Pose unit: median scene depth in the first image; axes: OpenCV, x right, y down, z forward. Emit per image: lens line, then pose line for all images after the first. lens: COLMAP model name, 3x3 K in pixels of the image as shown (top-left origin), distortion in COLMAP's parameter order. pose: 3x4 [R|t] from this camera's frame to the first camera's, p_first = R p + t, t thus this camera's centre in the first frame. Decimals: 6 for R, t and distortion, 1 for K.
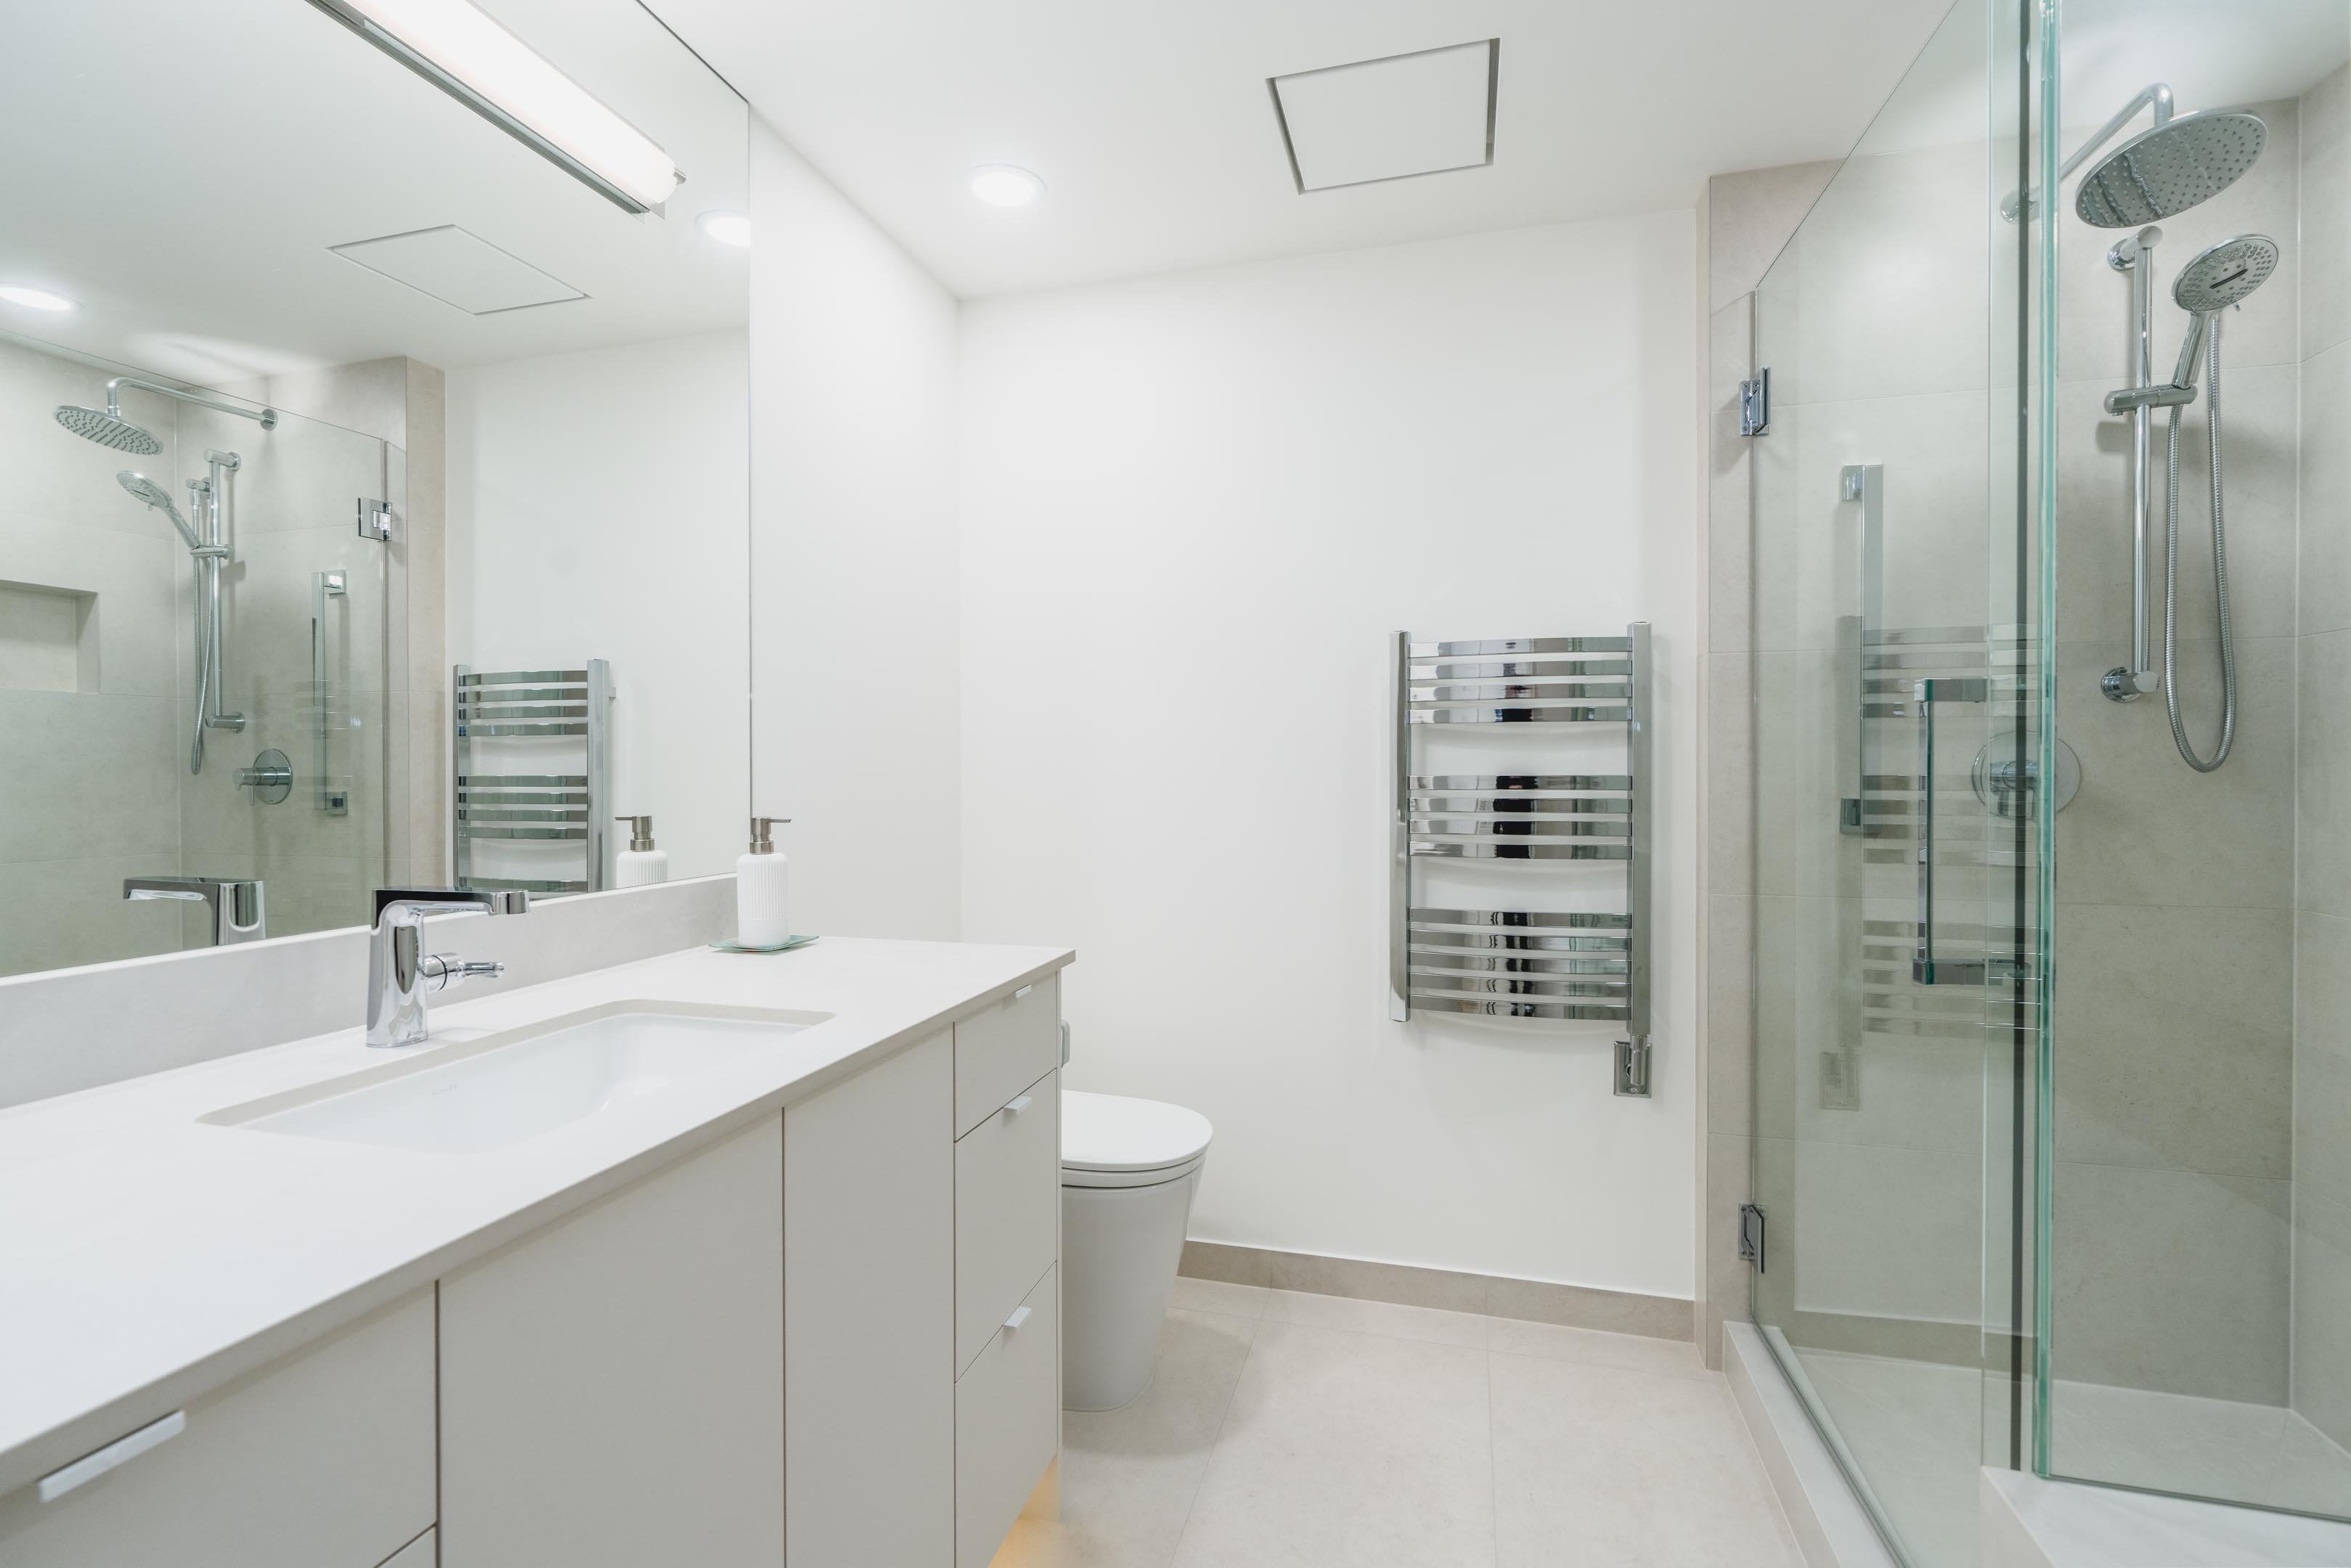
lens RADIAL K [[1055.3, 0, 1167.4], [0, 1055.3, 776.2], [0, 0, 1]] dist [-0.003223, 0.000606]
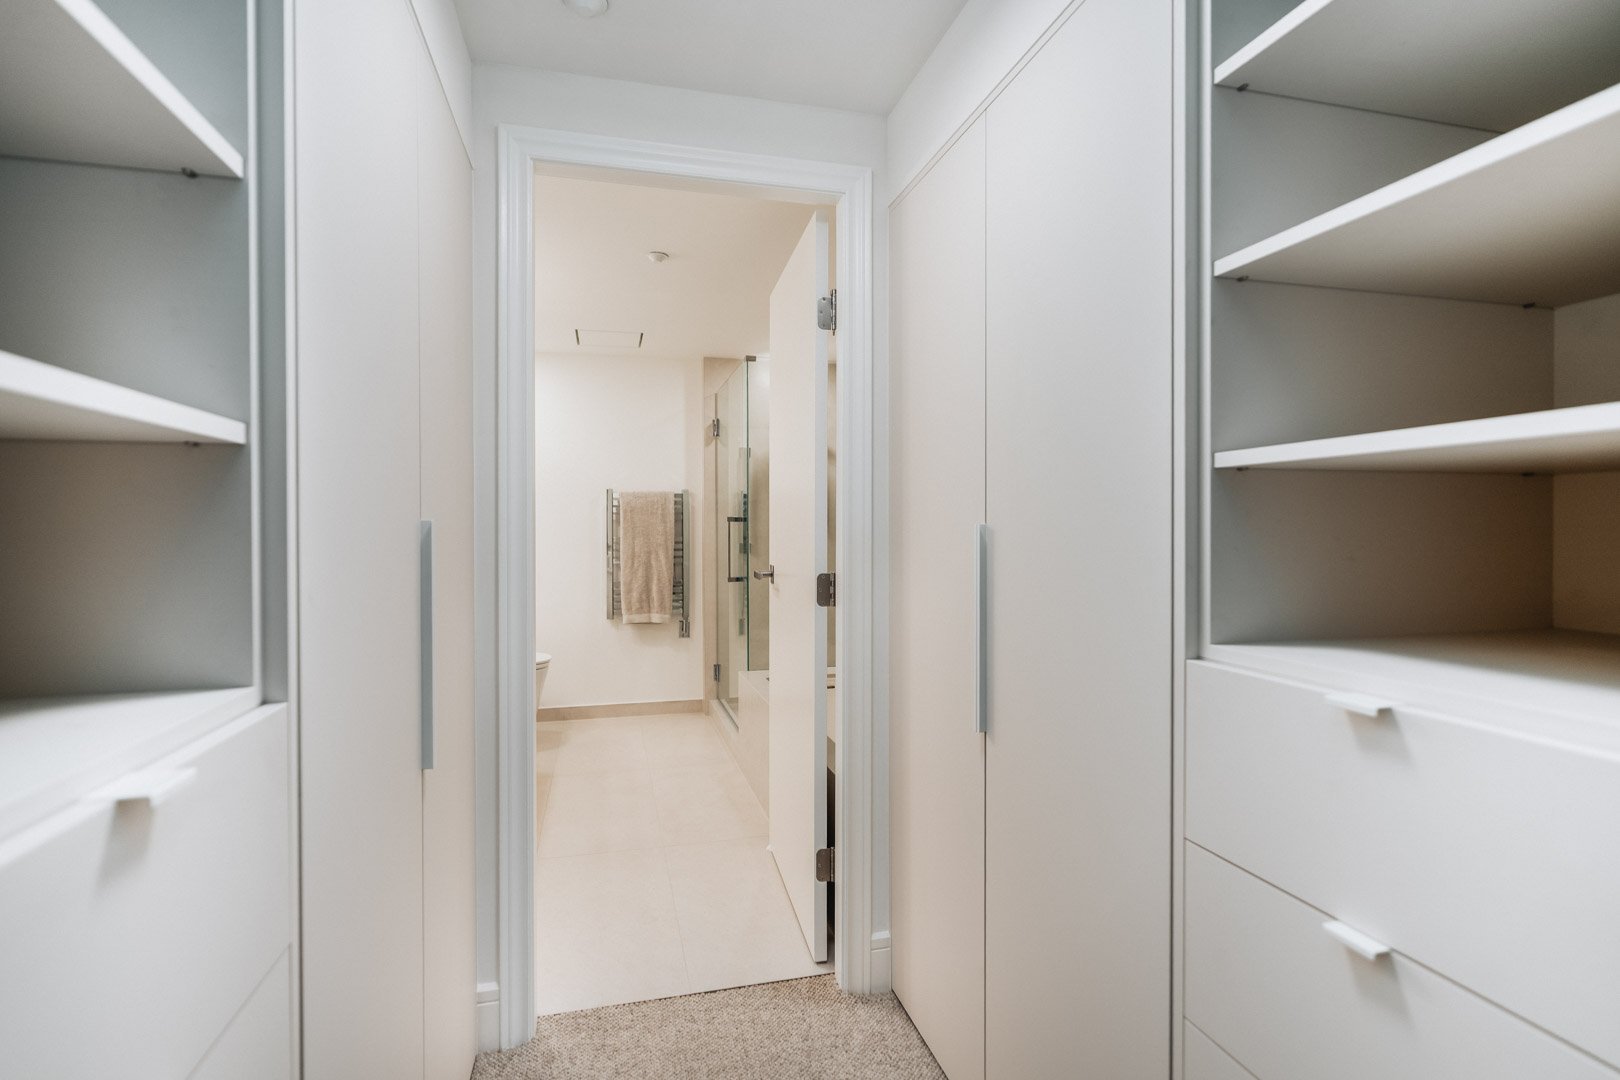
lens RADIAL K [[727.3, 0, 804.4], [0, 727.3, 534.7], [0, 0, 1]] dist [-0.003223, 0.000606]
pose [[0.859796, -0.002960, 0.510629, -0.387227], [0.003477, 0.999994, -0.000058, -0.006113], [-0.510626, 0.001826, 0.859801, -1.132275]]
